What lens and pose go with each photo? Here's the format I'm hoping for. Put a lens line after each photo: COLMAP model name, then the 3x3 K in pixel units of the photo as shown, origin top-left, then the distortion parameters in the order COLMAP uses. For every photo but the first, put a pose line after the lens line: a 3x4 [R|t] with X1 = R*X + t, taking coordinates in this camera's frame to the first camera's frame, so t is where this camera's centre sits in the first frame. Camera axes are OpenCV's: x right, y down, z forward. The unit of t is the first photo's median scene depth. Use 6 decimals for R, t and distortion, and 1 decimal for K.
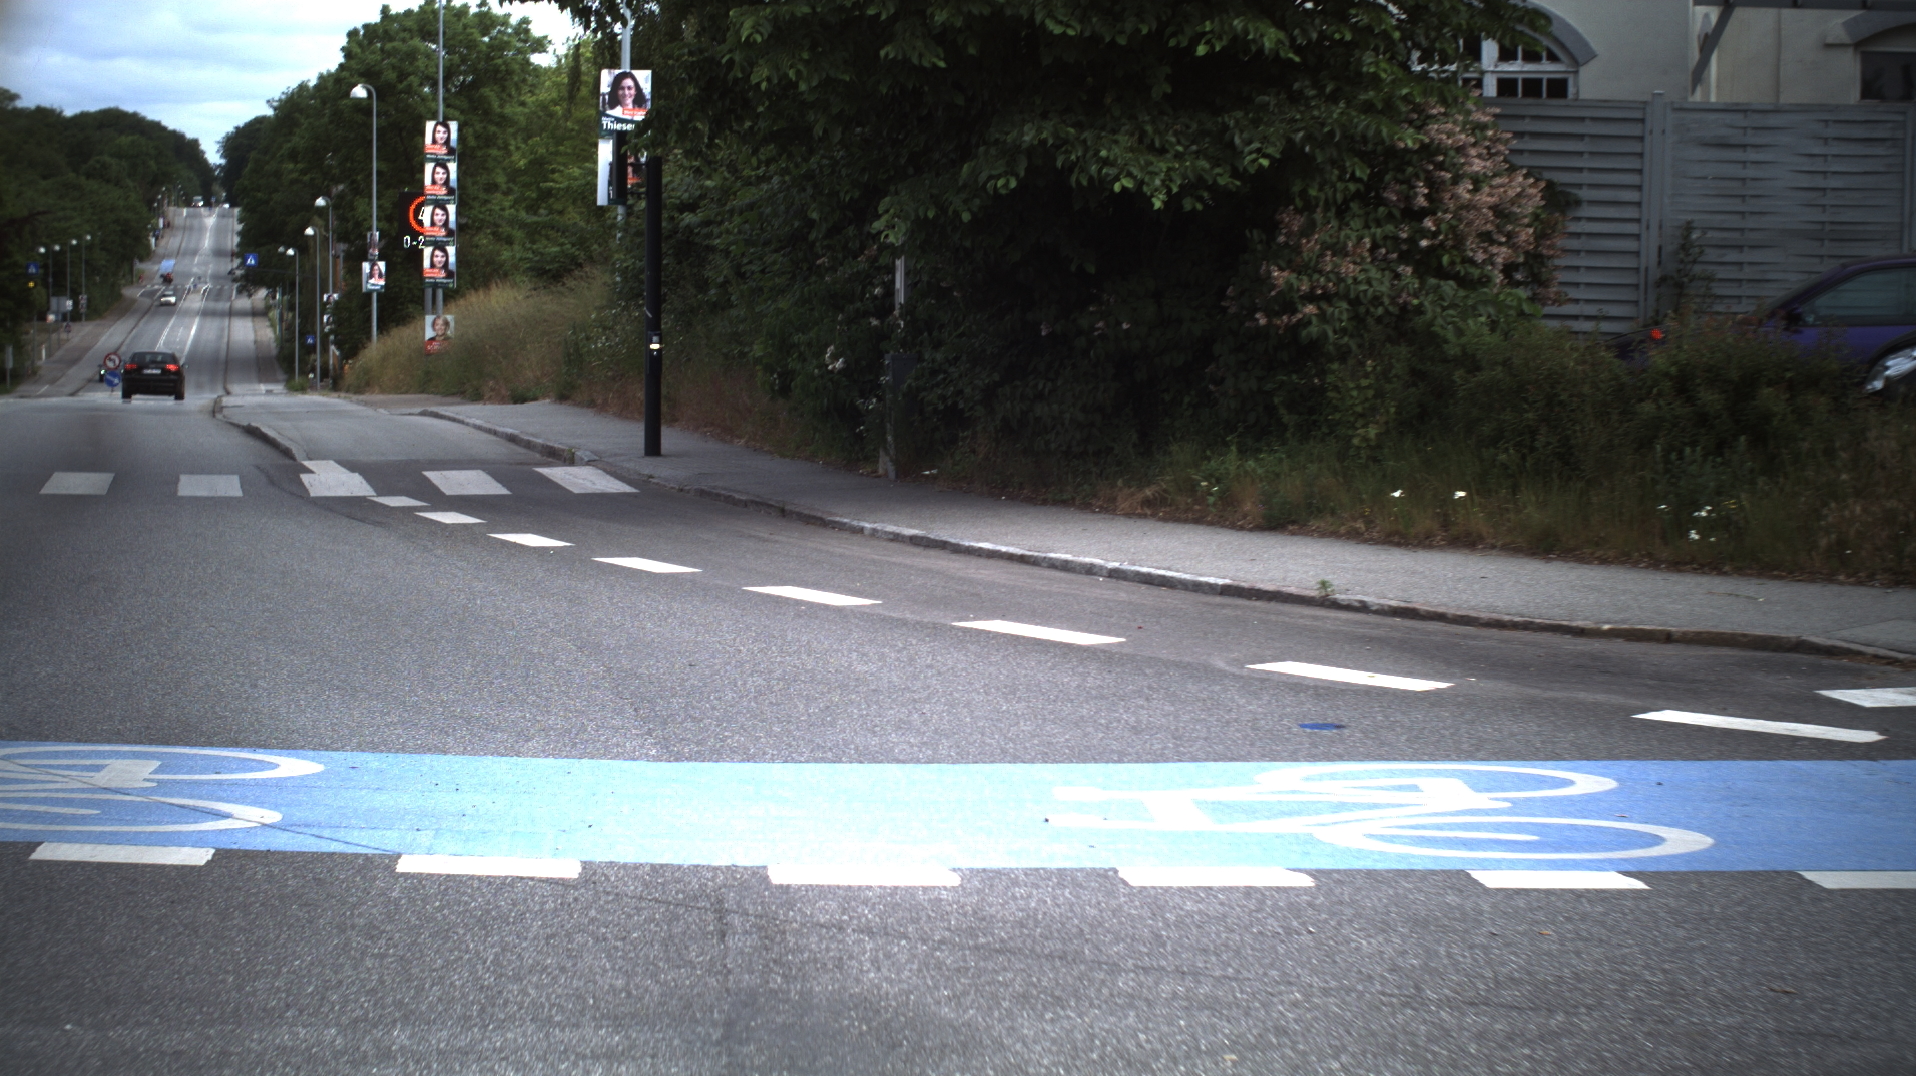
lens RADIAL K [[3347.2, 0, 958.0], [0, 3347.2, 538.0], [0, 0, 1]] dist [-0.307459, 0.426774]
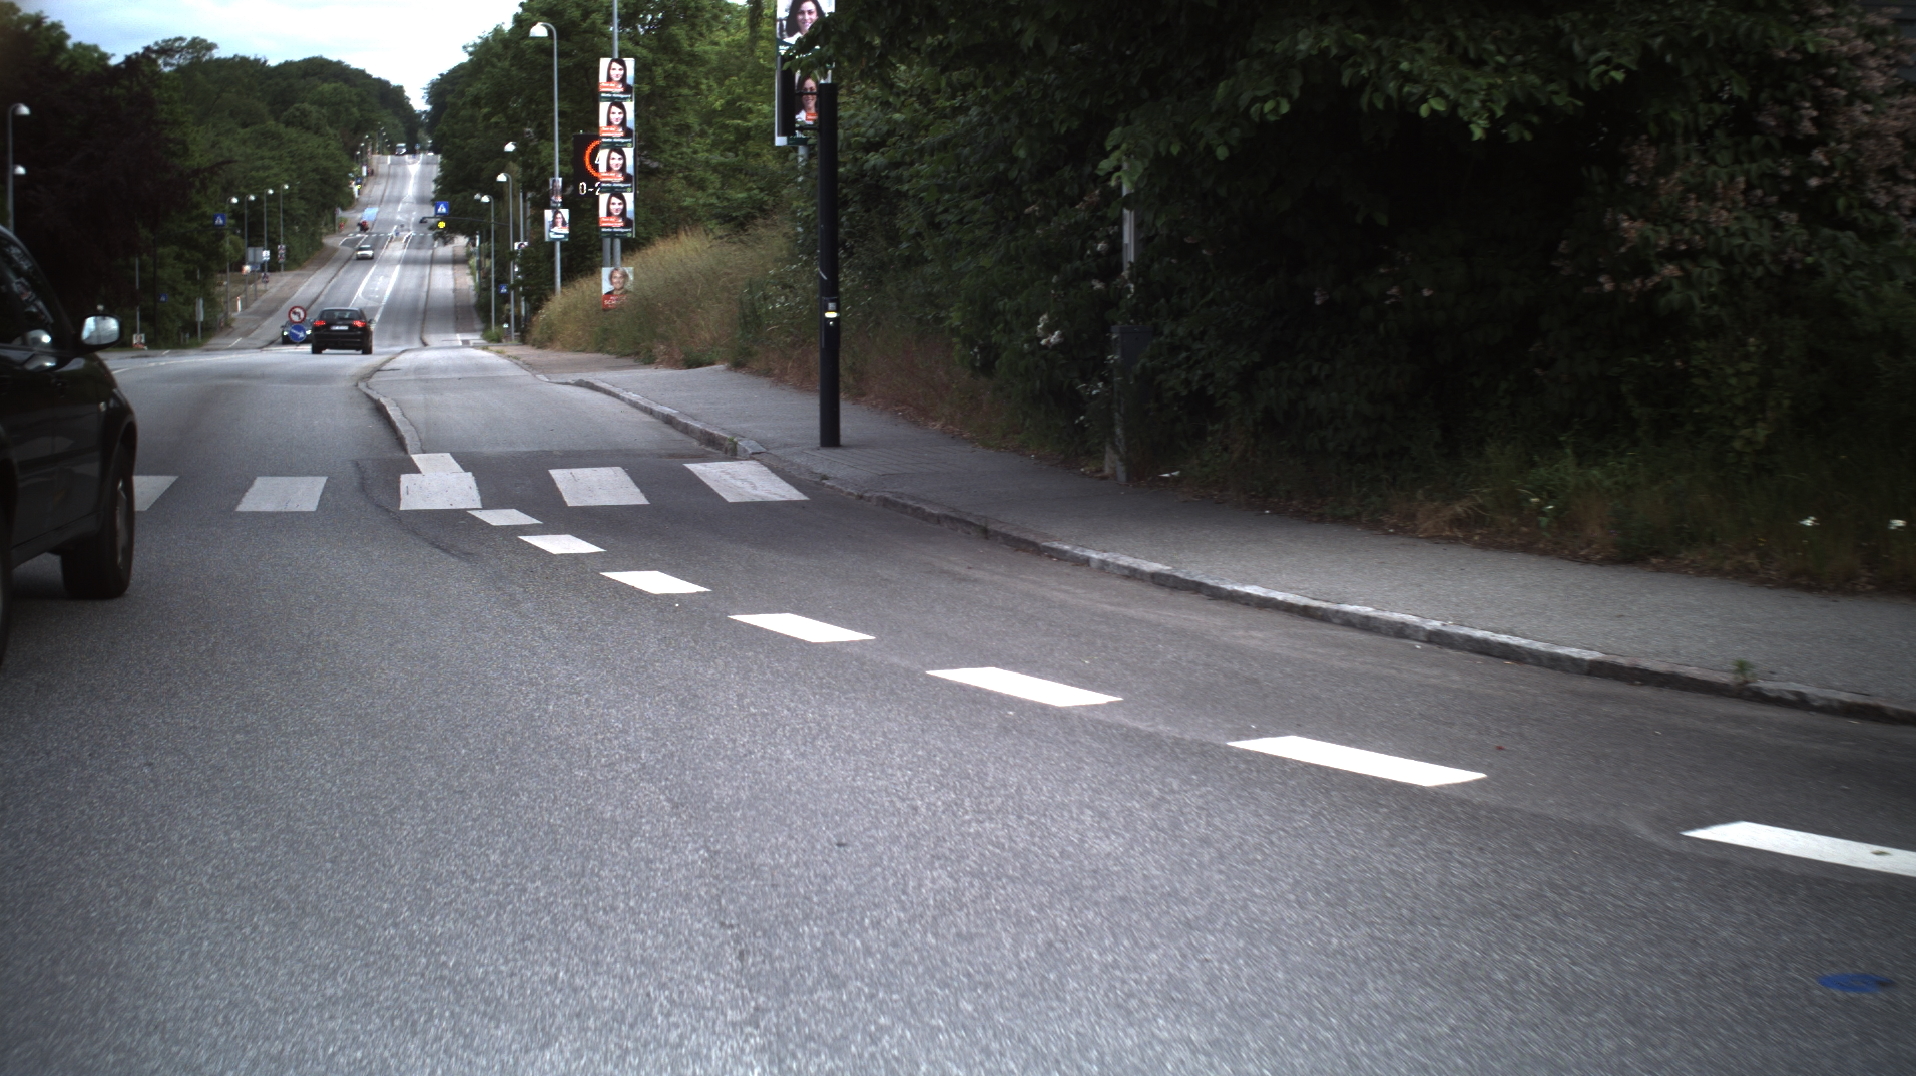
lens RADIAL K [[3347.2, 0, 958.0], [0, 3347.2, 538.0], [0, 0, 1]] dist [-0.307459, 0.426774]
pose [[0.997988, -0.007580, -0.062956, -0.009289], [0.008713, 0.999805, 0.017739, -0.020150], [0.062809, -0.018251, 0.997859, 0.214181]]
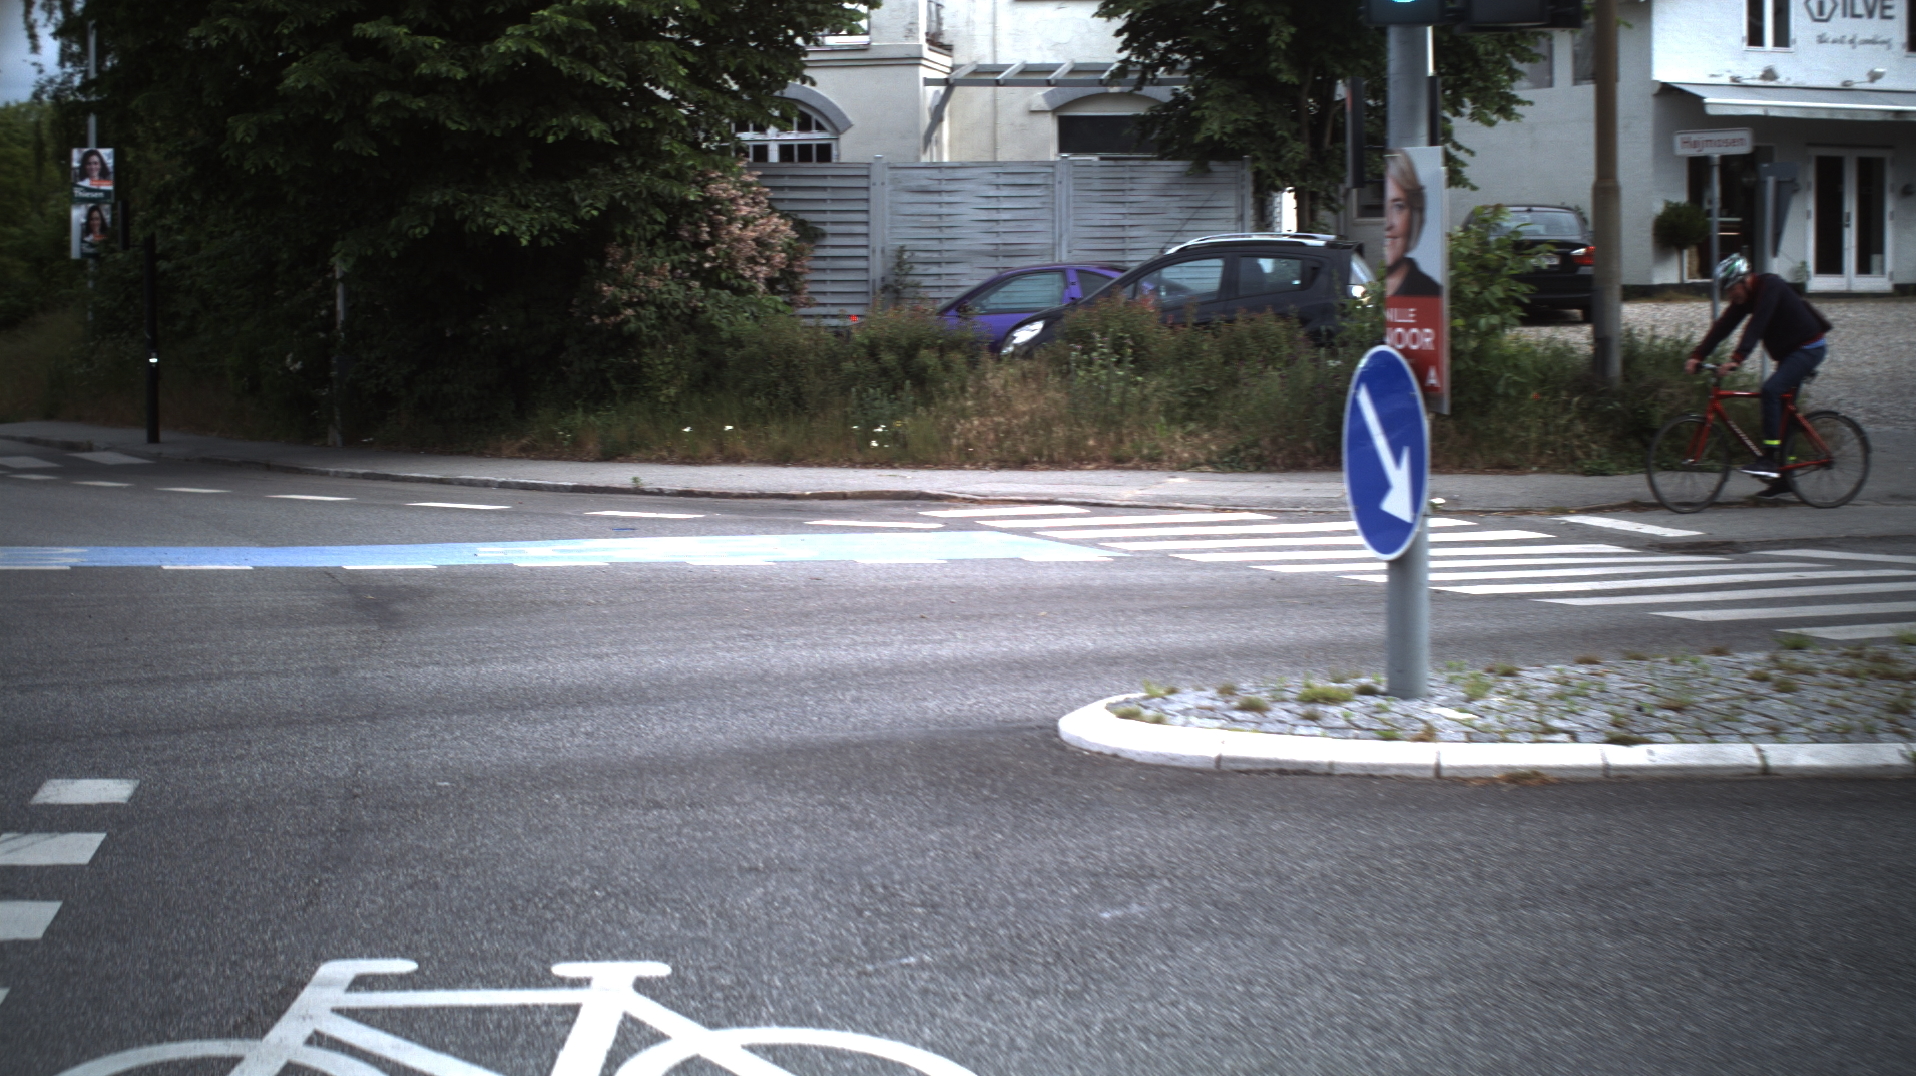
lens RADIAL K [[3347.2, 0, 958.0], [0, 3347.2, 538.0], [0, 0, 1]] dist [-0.307459, 0.426774]
pose [[0.982180, -0.031939, 0.185209, -0.025063], [0.034554, 0.999343, -0.010907, 0.047493], [-0.184739, 0.017113, 0.982639, -0.428533]]
